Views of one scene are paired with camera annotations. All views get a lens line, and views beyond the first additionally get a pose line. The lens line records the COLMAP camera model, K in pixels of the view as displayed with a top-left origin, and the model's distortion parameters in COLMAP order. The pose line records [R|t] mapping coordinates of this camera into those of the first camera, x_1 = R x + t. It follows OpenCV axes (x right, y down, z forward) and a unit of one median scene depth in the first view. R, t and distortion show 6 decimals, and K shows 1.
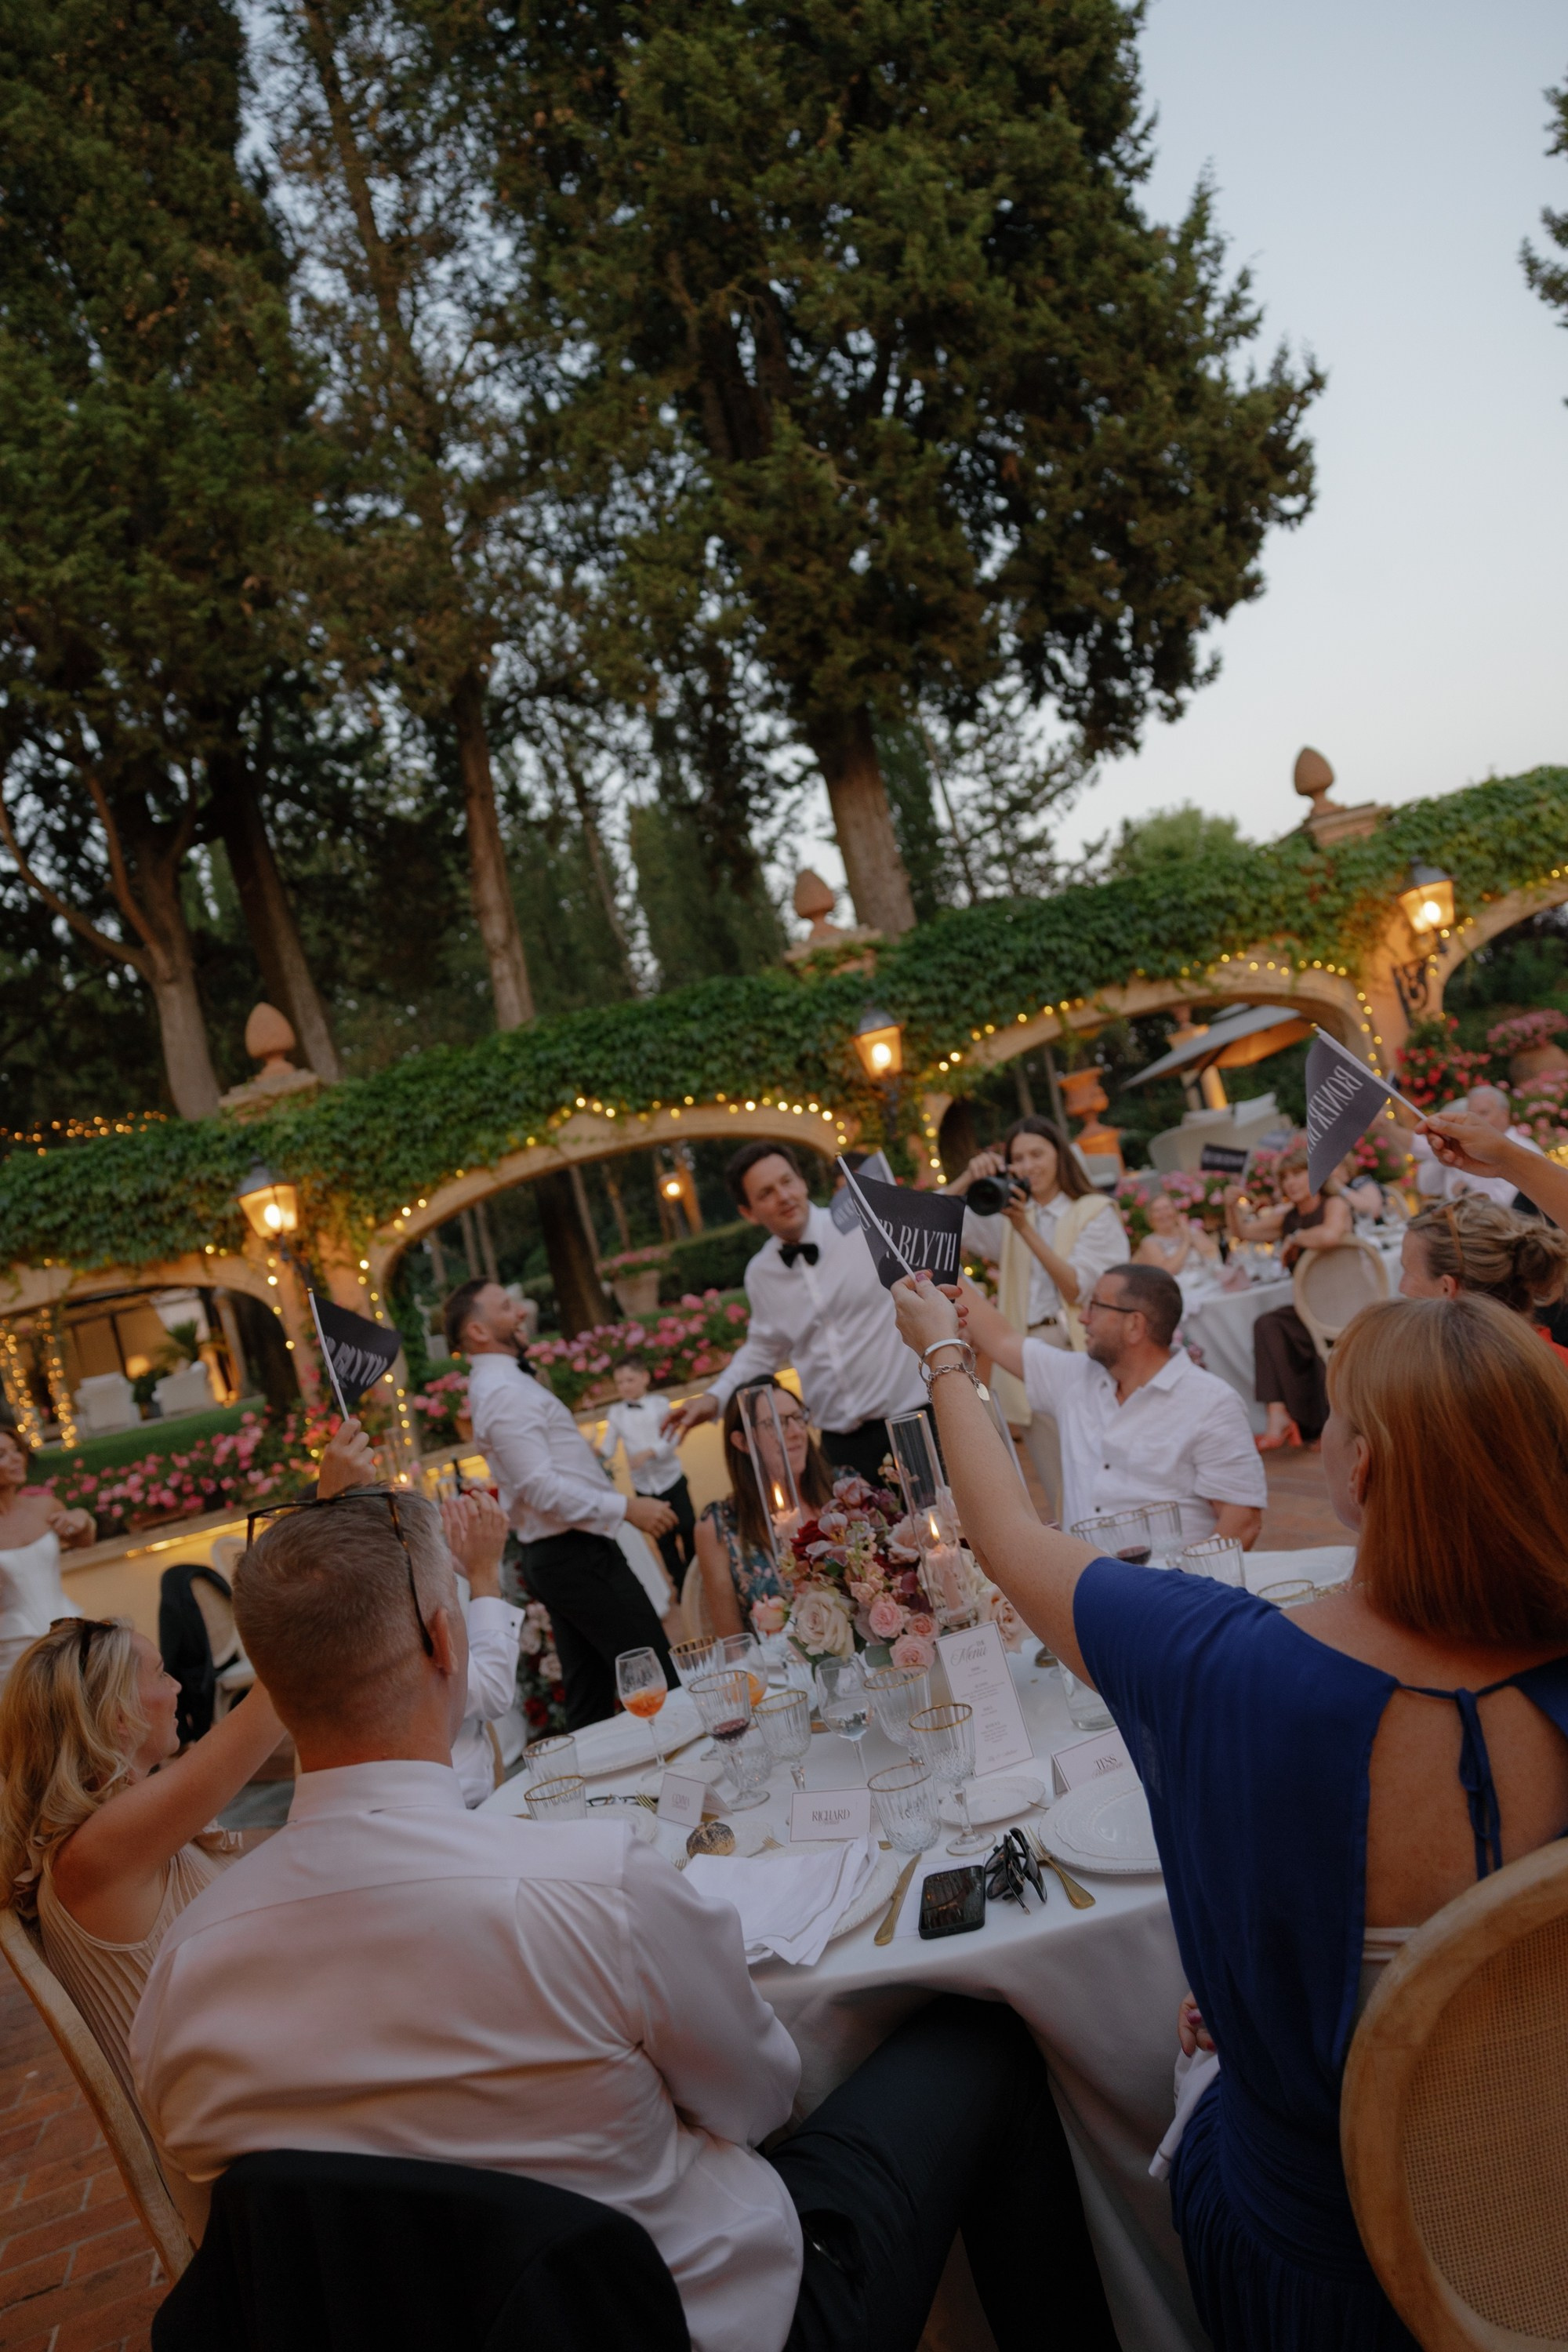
lens RADIAL K [[1633.5, 0, 778.3], [0, 1633.5, 1169.3], [0, 0, 1]] dist [0.005529, -0.001312]
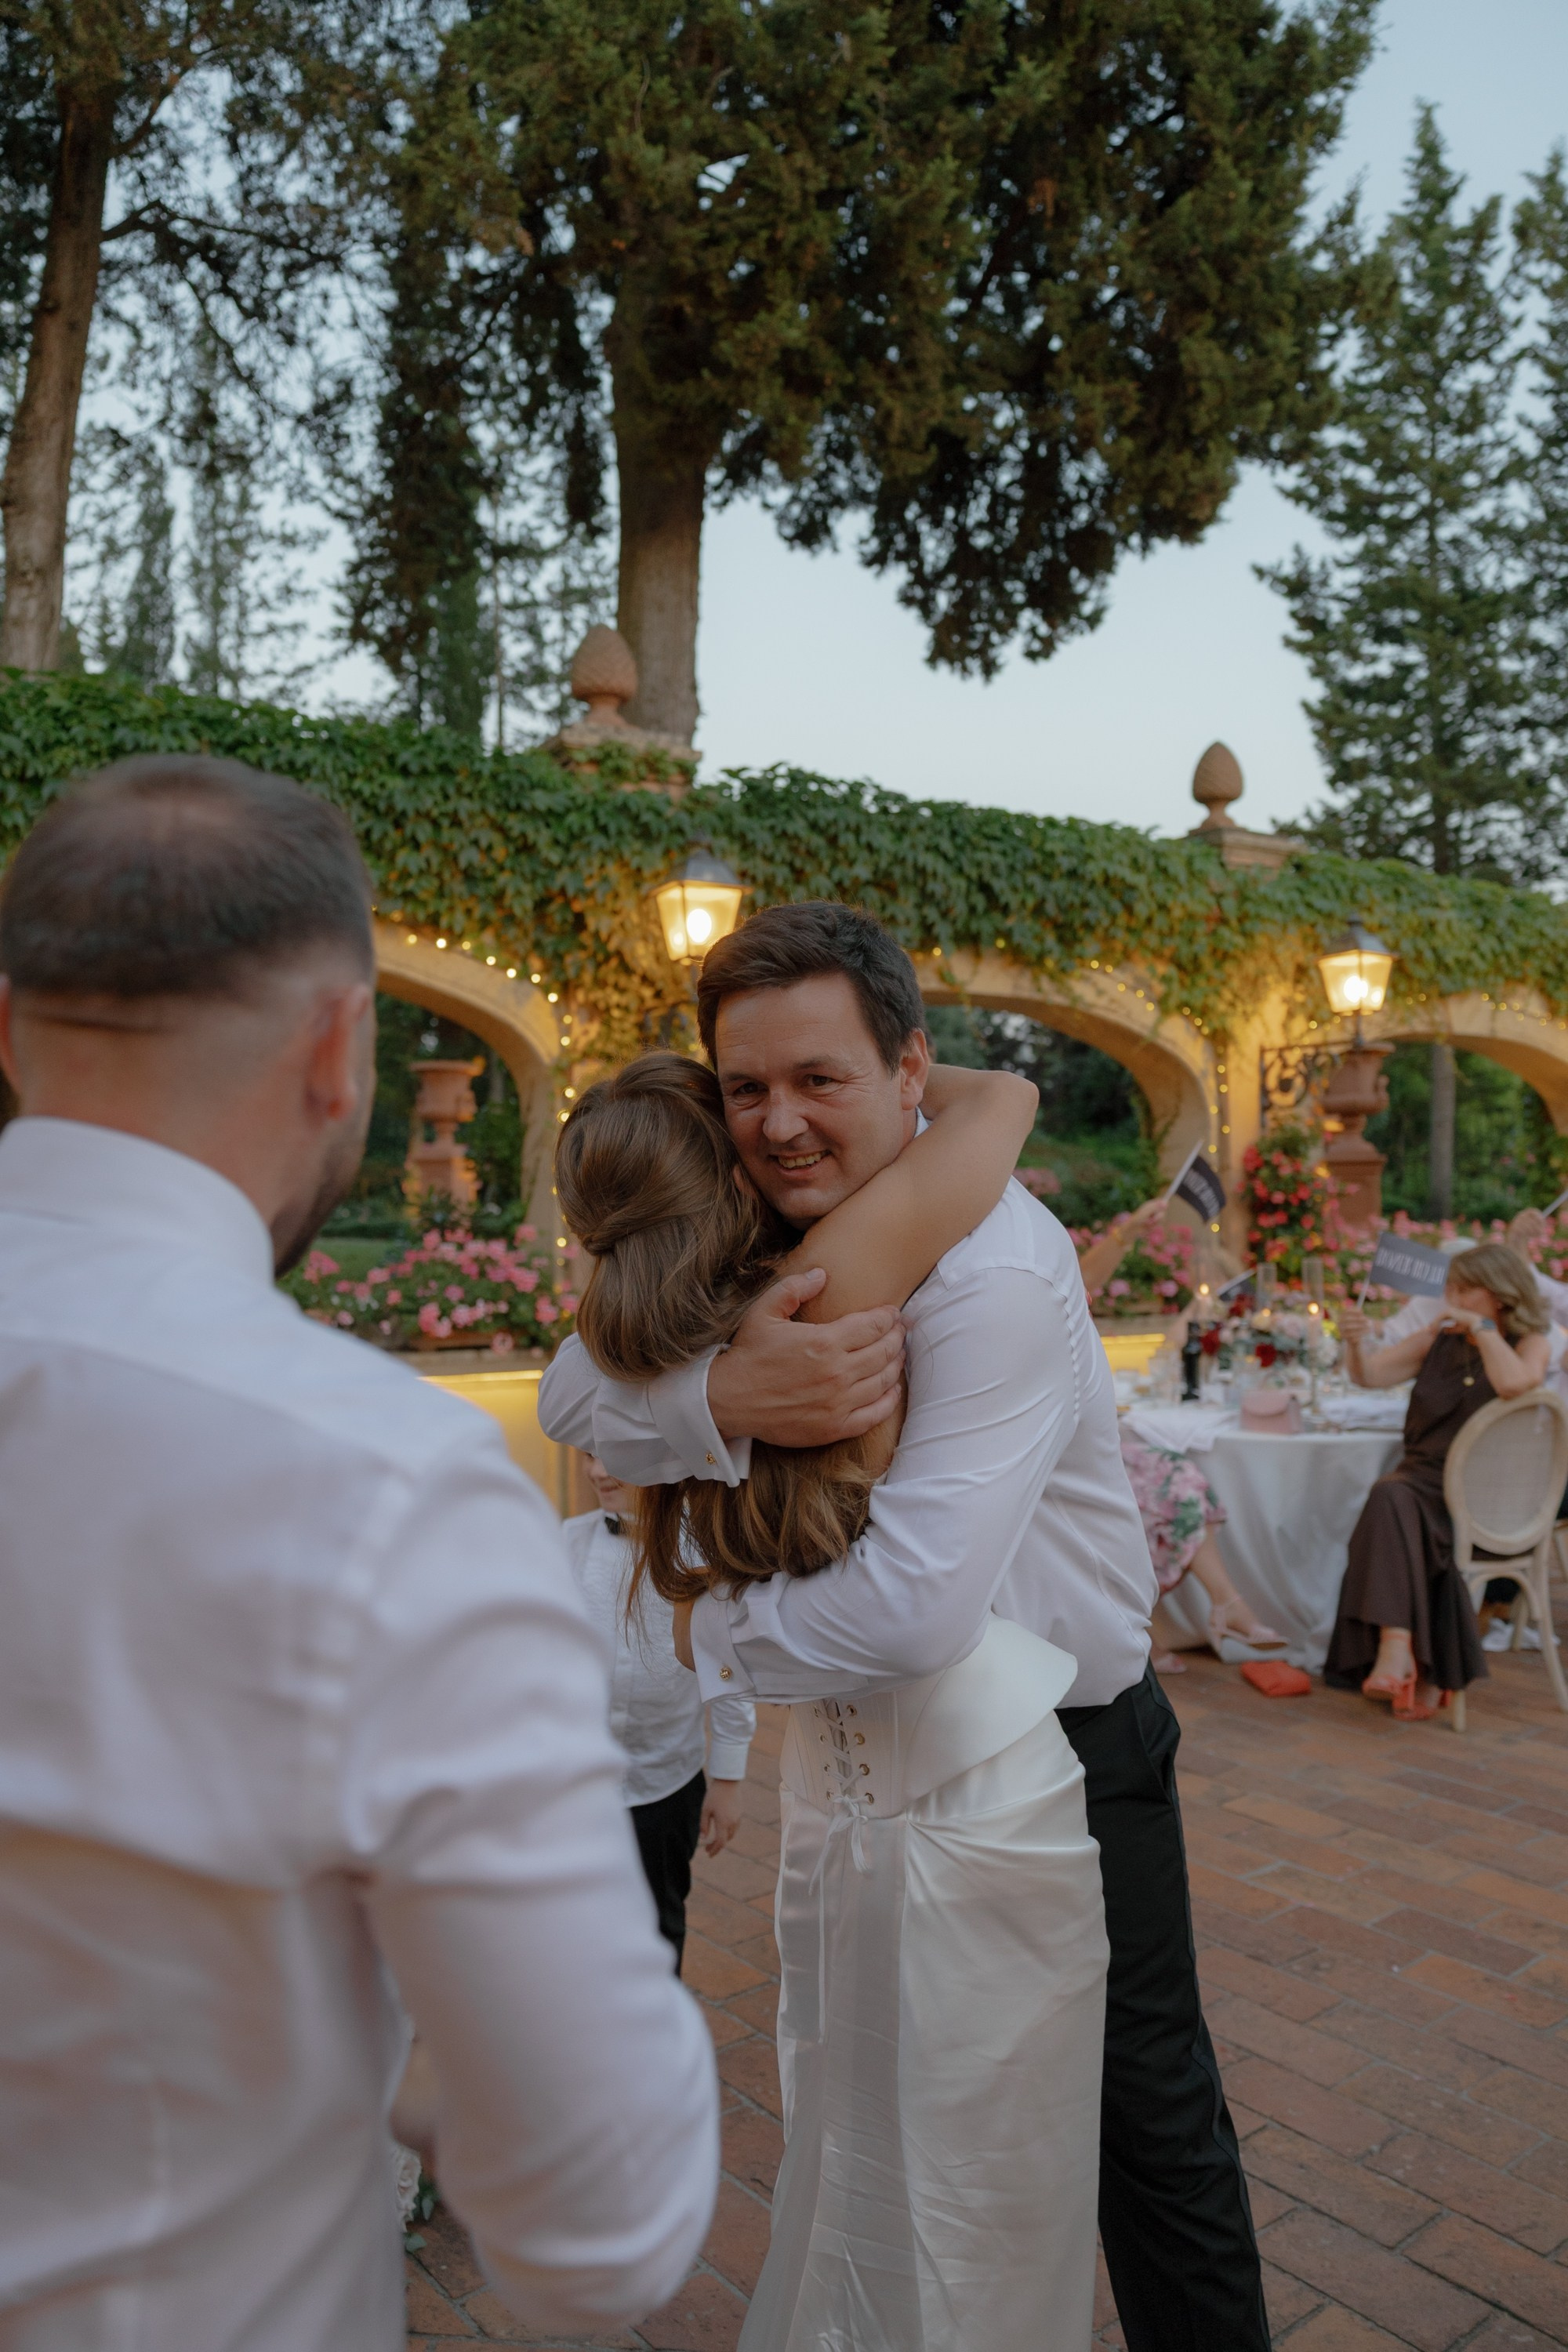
lens RADIAL K [[1633.5, 0, 793.1], [0, 1633.5, 1189.3], [0, 0, 1]] dist [0.005529, -0.001312]
pose [[0.881119, 0.266473, 0.390669, -0.104874], [-0.269385, 0.961812, -0.048474, 0.039491], [-0.388667, -0.062529, 0.919254, 0.348495]]
